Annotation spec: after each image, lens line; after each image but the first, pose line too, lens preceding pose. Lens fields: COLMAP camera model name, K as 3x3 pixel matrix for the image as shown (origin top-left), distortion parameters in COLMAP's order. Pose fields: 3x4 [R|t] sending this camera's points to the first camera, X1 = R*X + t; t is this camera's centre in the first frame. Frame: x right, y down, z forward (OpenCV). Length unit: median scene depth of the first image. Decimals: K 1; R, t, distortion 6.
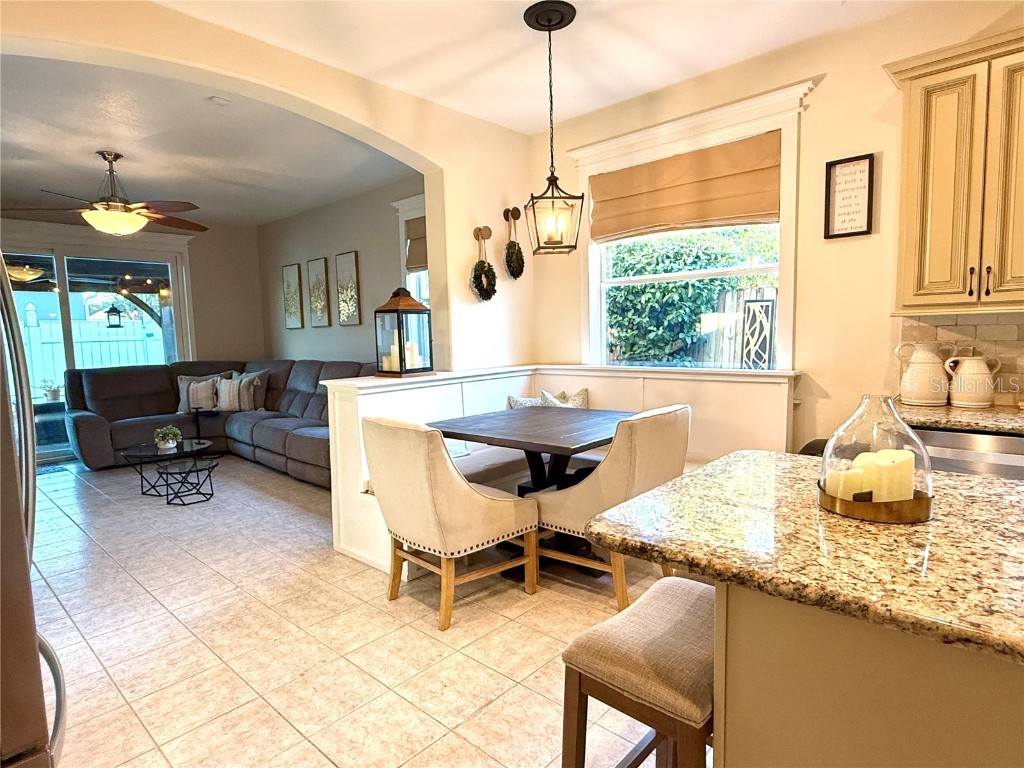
lens RADIAL K [[570.0, 0, 512.0], [0, 570.0, 384.0], [0, 0, 1]] dist [0.001814, -0.001188]
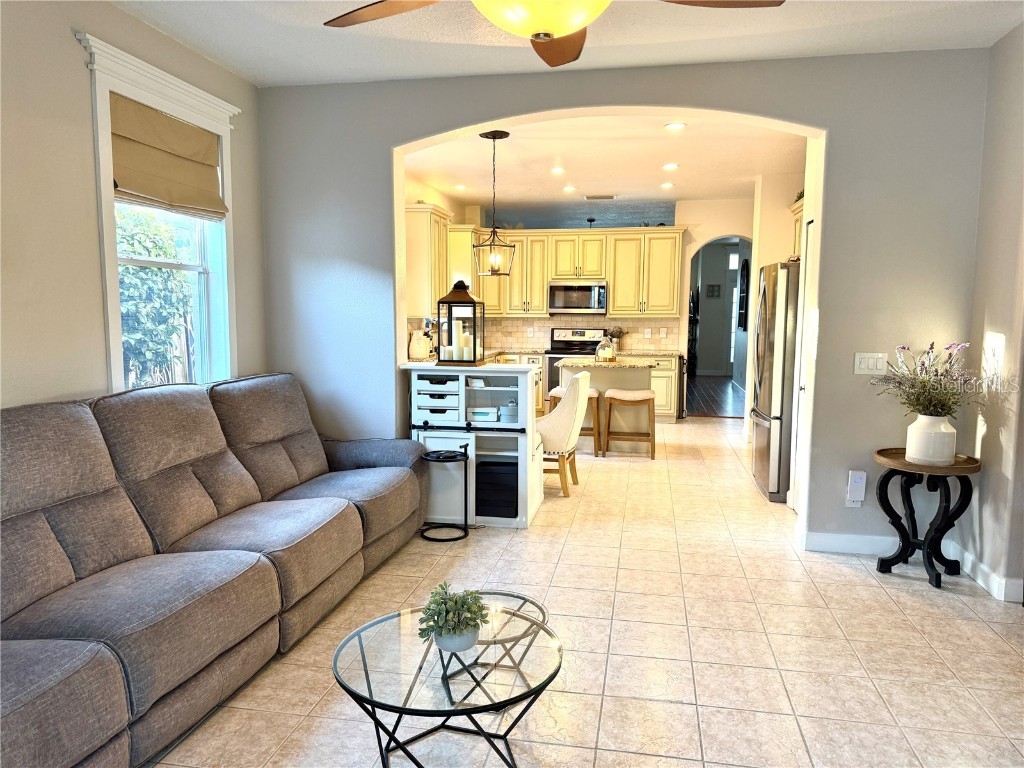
lens RADIAL K [[723.6, 0, 512.0], [0, 723.6, 384.0], [0, 0, 1]] dist [0.000573, 0.000021]
pose [[-0.525766, -0.064400, 0.848188, -1.160235], [0.092123, 0.986954, 0.132040, -0.127293], [-0.845626, 0.147560, -0.512974, 1.372422]]
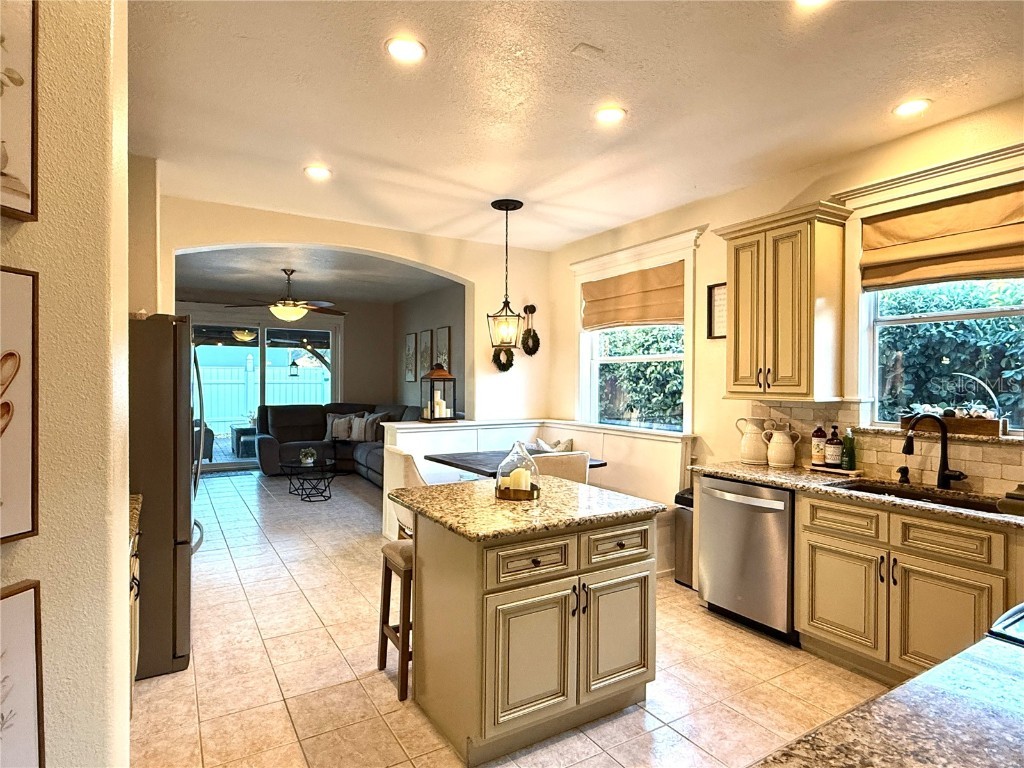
lens RADIAL K [[570.0, 0, 512.0], [0, 570.0, 384.0], [0, 0, 1]] dist [0.001814, -0.001188]
pose [[0.959793, 0.035437, -0.278463, 0.350481], [-0.058658, 0.995419, -0.075504, -0.011047], [0.274512, 0.088802, 0.957474, -0.320177]]
